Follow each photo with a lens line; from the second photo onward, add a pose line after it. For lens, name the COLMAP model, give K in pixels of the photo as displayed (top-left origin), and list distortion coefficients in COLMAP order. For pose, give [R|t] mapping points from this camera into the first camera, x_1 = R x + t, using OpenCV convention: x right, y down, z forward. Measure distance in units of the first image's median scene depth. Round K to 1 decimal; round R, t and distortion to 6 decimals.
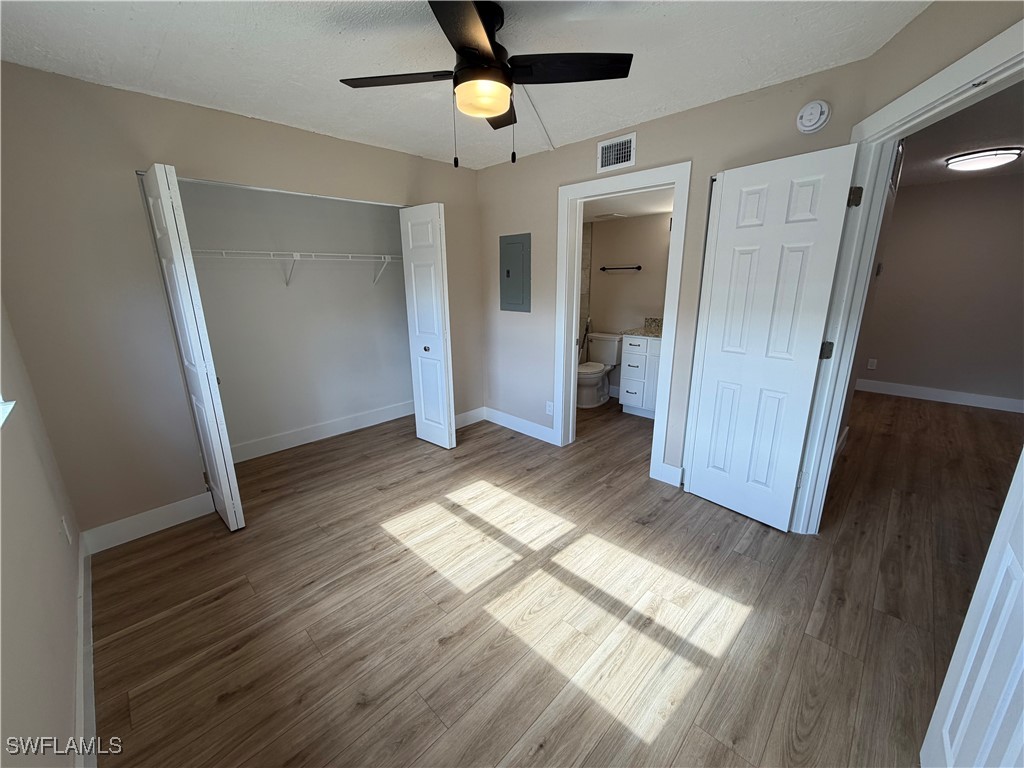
lens RADIAL K [[407.0, 0, 510.9], [0, 407.0, 380.7], [0, 0, 1]] dist [-0.000586, 0.000545]
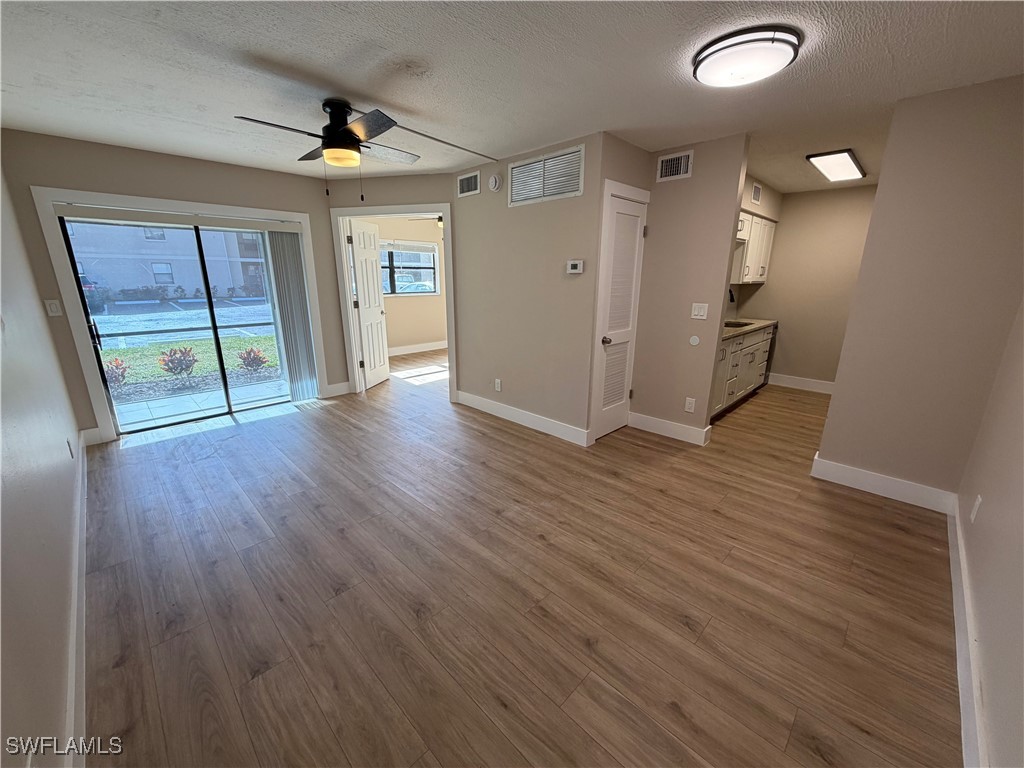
lens RADIAL K [[407.0, 0, 511.3], [0, 407.0, 385.6], [0, 0, 1]] dist [-0.000586, 0.000545]
pose [[-0.002820, 0.273669, -0.961820, 2.732837], [-0.249956, 0.931100, 0.265661, -0.311270], [0.968253, 0.241161, 0.065779, 1.179185]]
